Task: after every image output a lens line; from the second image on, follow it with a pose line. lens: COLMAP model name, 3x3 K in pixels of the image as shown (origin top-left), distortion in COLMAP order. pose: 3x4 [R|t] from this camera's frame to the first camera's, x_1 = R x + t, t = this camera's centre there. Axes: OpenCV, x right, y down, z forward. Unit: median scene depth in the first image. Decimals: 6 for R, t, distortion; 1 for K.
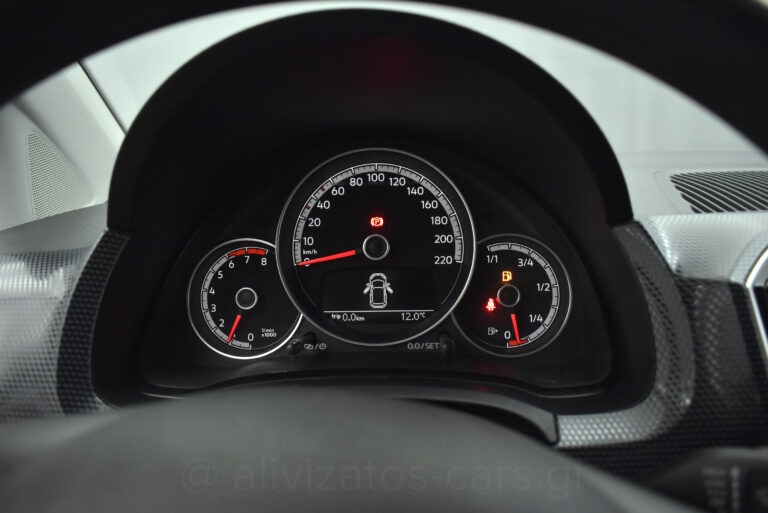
lens RADIAL K [[595.5, 0, 384.0], [0, 595.5, 256.5], [0, 0, 1]] dist [-0.090834, -0.000408]
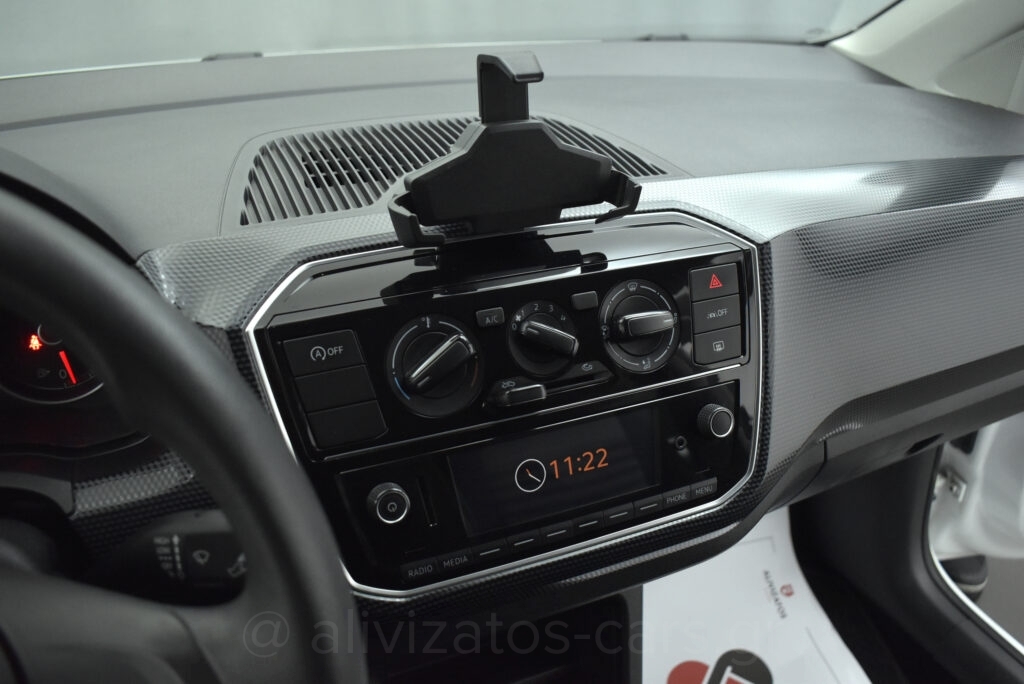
lens RADIAL K [[879.6, 0, 512.0], [0, 879.6, 342.0], [0, 0, 1]] dist [-0.077794, 0.000395]
pose [[0.895906, -0.164194, 0.412786, 0.399033], [0.050996, 0.961058, 0.271599, -0.302723], [-0.441307, -0.222277, 0.869391, -0.497048]]
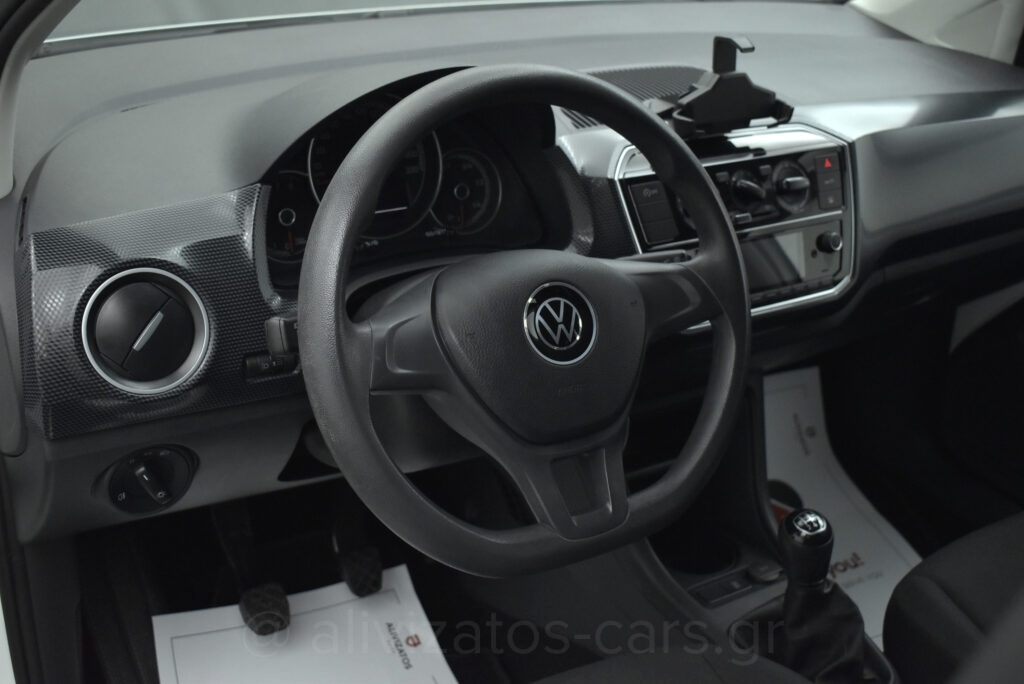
lens RADIAL K [[1225.7, 0, 512.0], [0, 1225.7, 342.0], [0, 0, 1]] dist [-0.062462, 0.020312]
pose [[0.828599, -0.181242, 0.529693, -1.828690], [0.044771, 0.964569, 0.260006, -0.480278], [-0.558049, -0.191726, 0.807355, -2.106974]]
